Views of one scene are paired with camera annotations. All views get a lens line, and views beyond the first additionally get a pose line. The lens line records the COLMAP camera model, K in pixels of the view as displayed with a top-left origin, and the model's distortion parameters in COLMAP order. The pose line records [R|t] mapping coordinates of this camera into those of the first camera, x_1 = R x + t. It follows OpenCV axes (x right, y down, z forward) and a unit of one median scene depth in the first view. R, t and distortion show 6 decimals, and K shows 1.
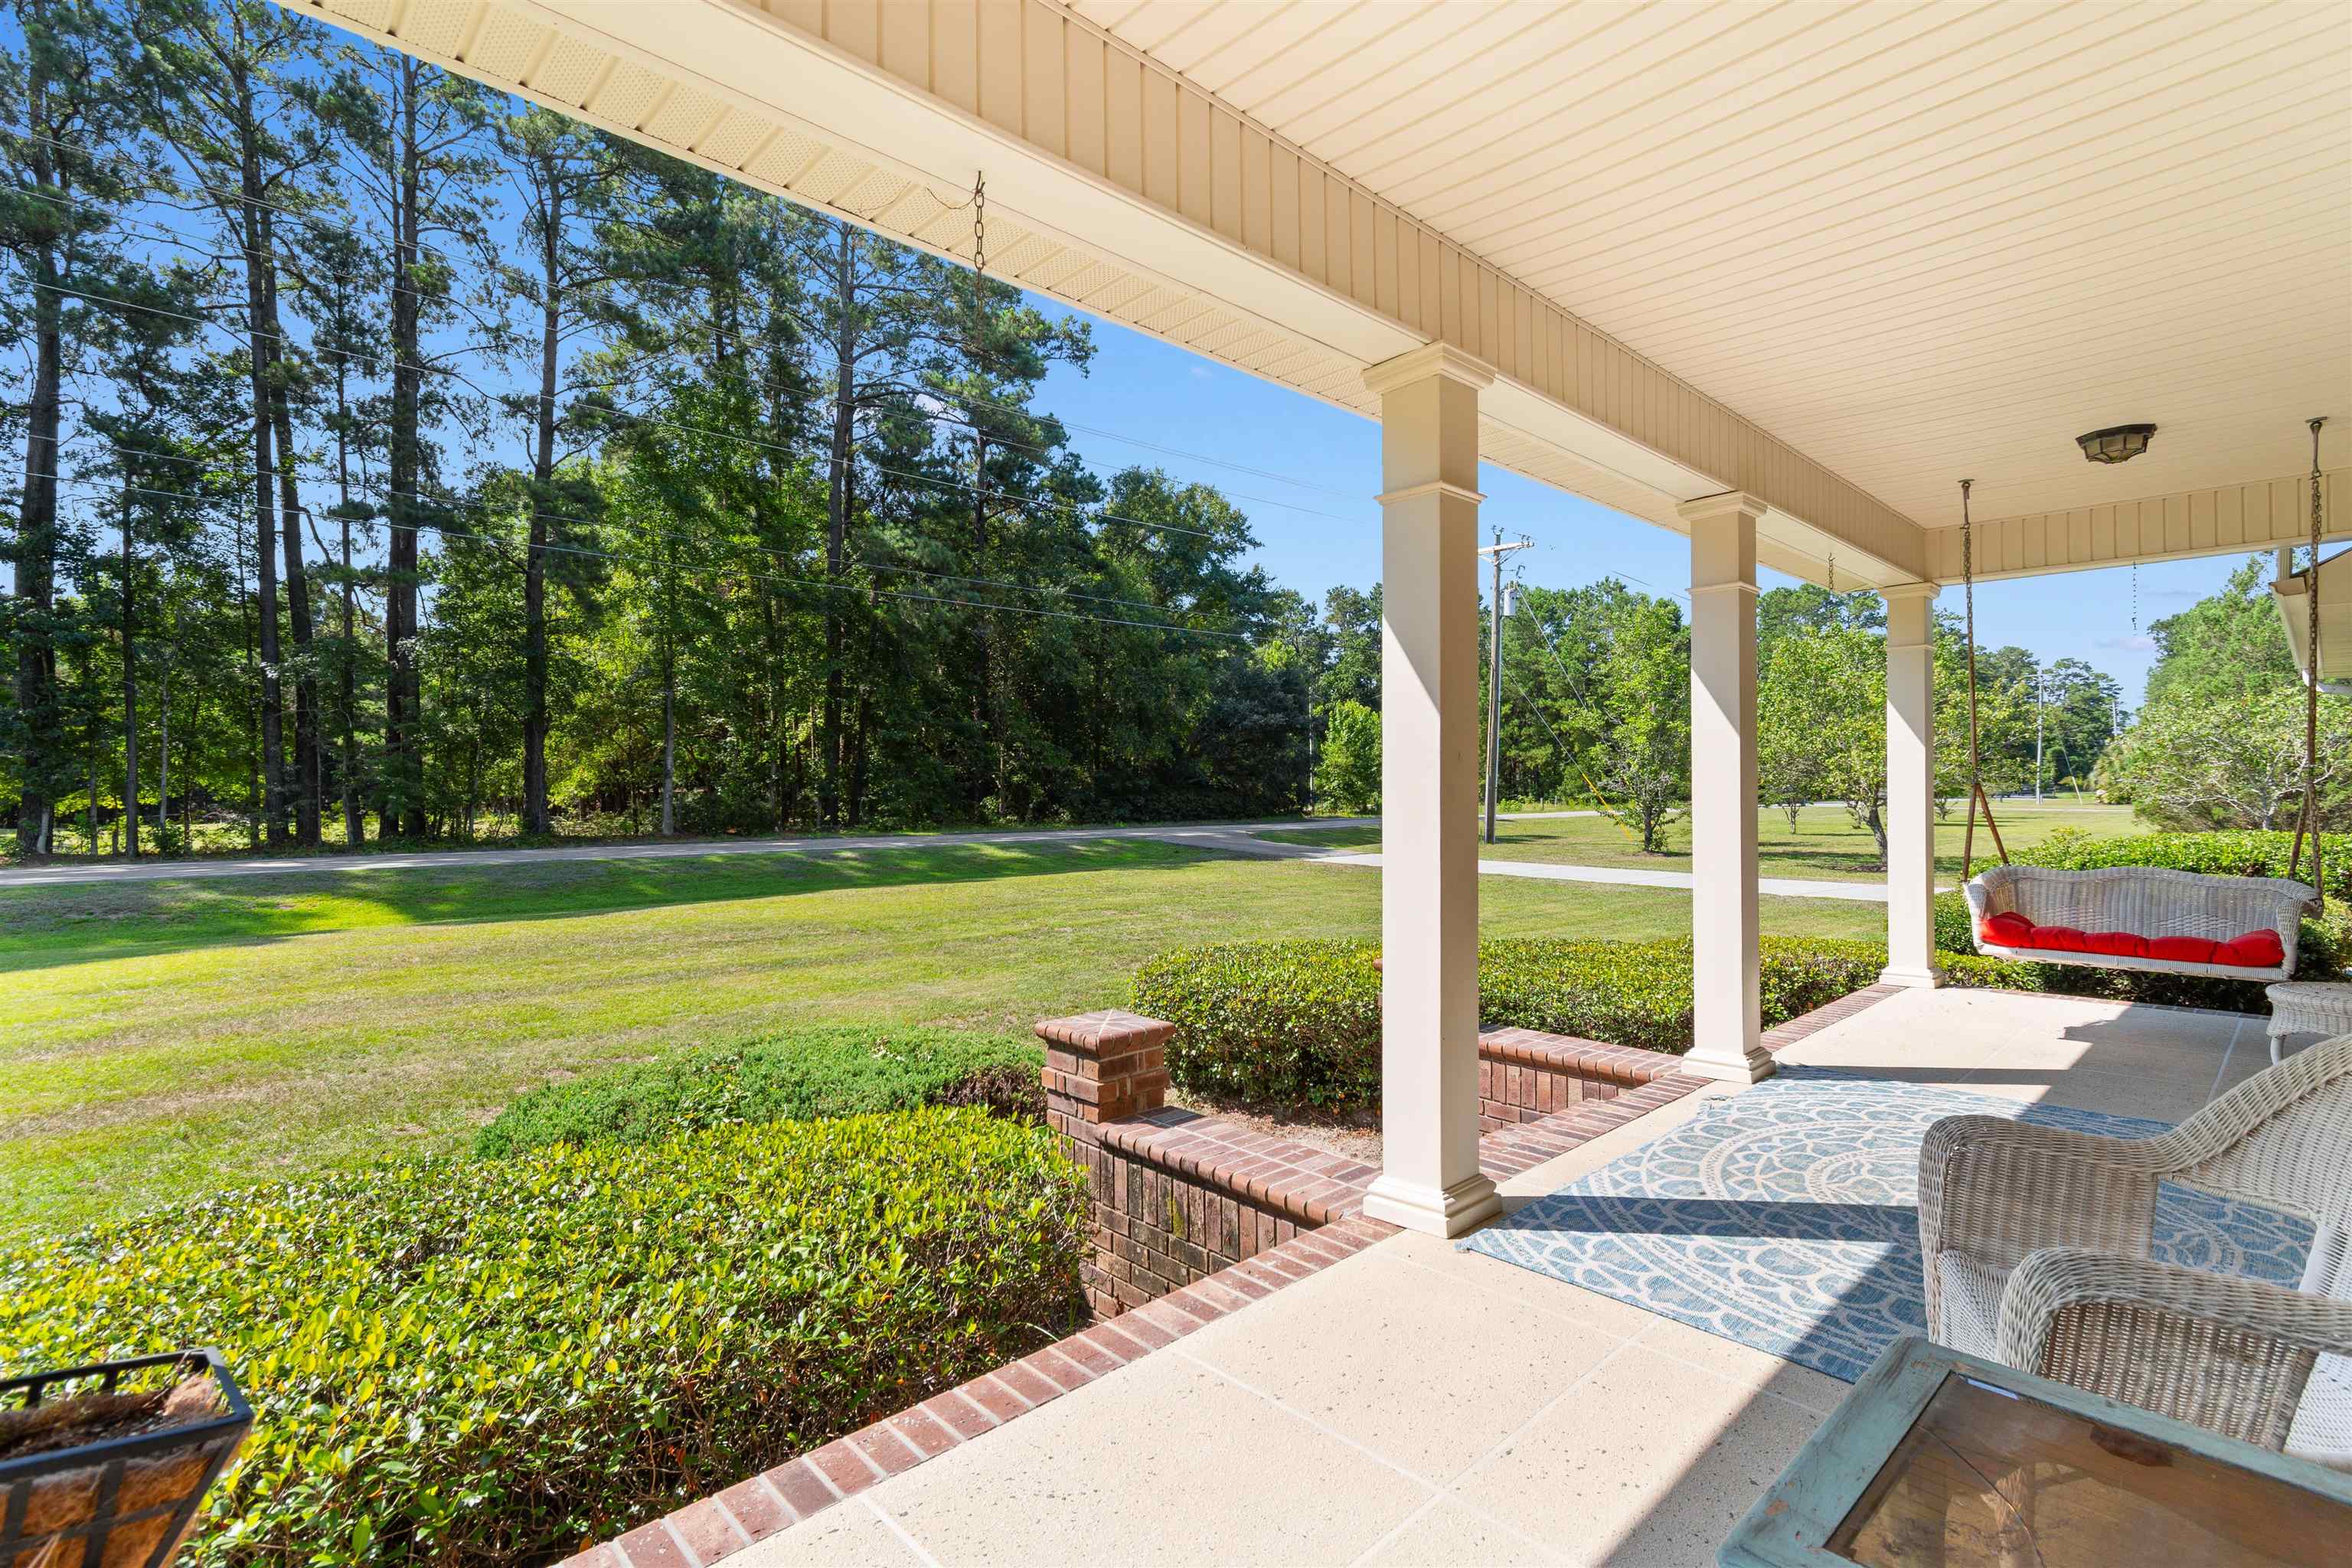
lens RADIAL K [[1104.2, 0, 1176.4], [0, 1104.2, 791.8], [0, 0, 1]] dist [0.002859, 0.000356]
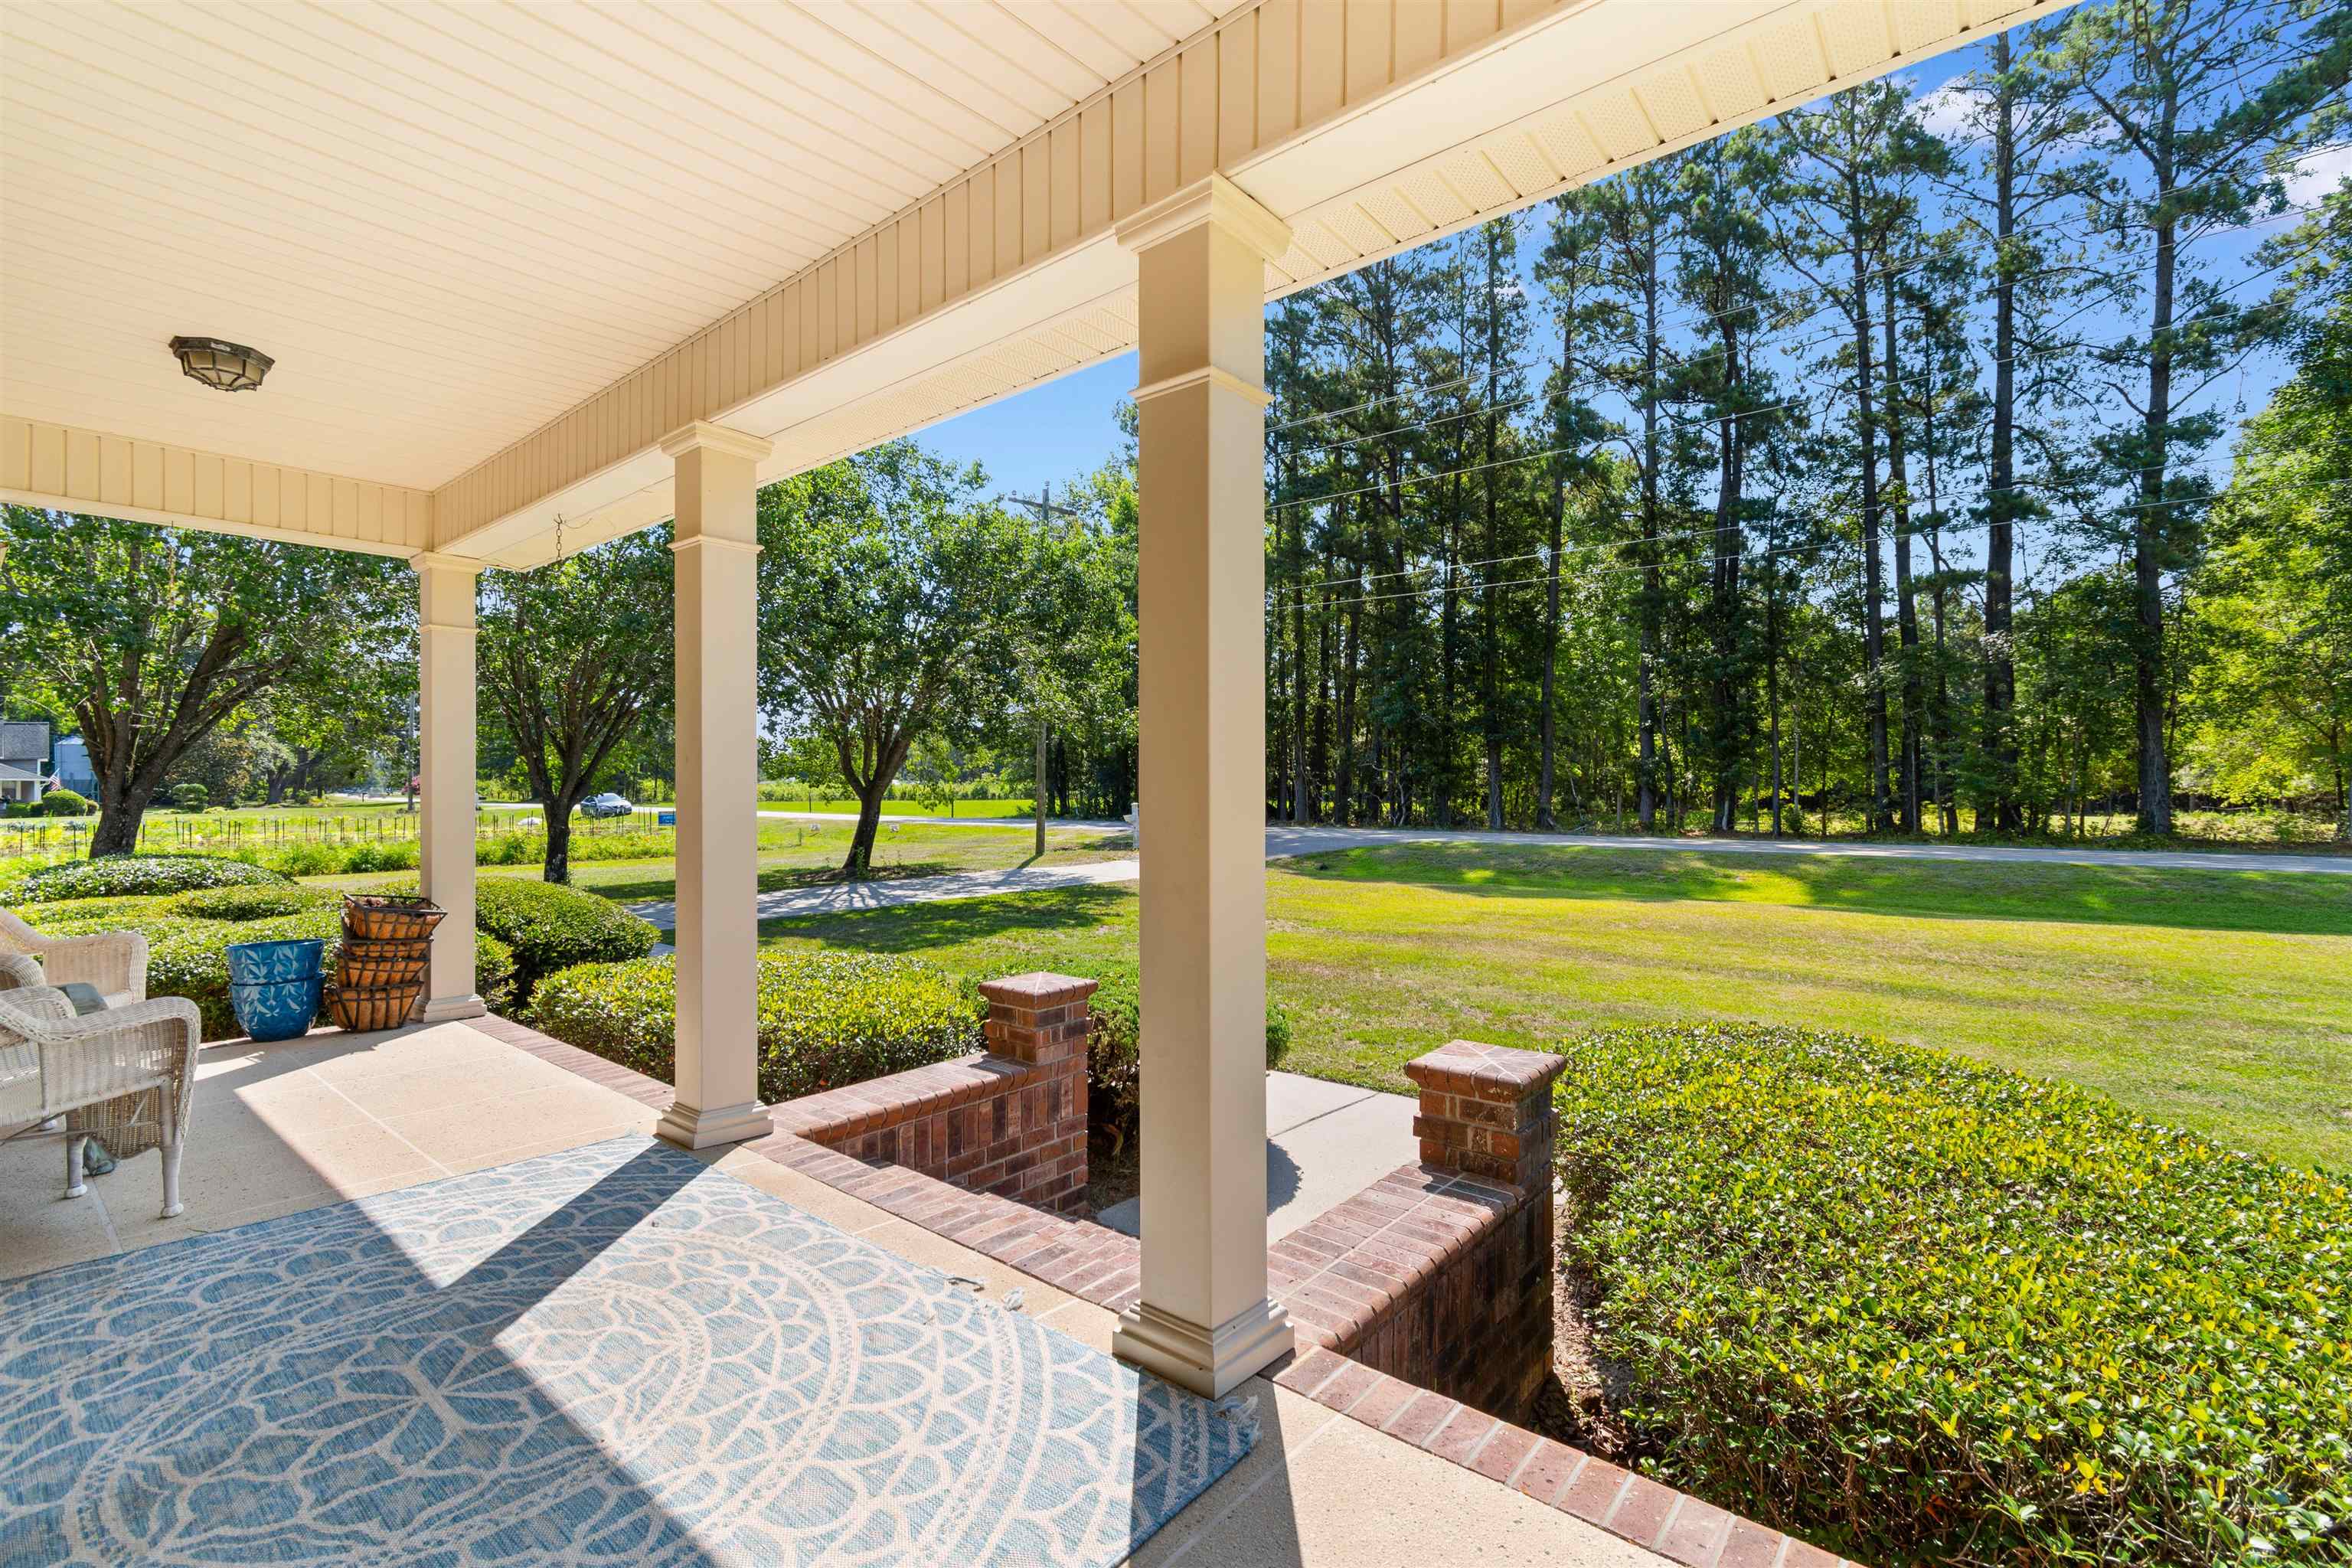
lens RADIAL K [[1044.1, 0, 1177.5], [0, 1044.1, 782.0], [0, 0, 1]] dist [-0.011030, 0.000154]
pose [[0.110374, -0.001164, -0.993889, 1.151554], [-0.002163, 0.999997, -0.001411, -0.002021], [0.993888, 0.002305, 0.110371, 1.115922]]
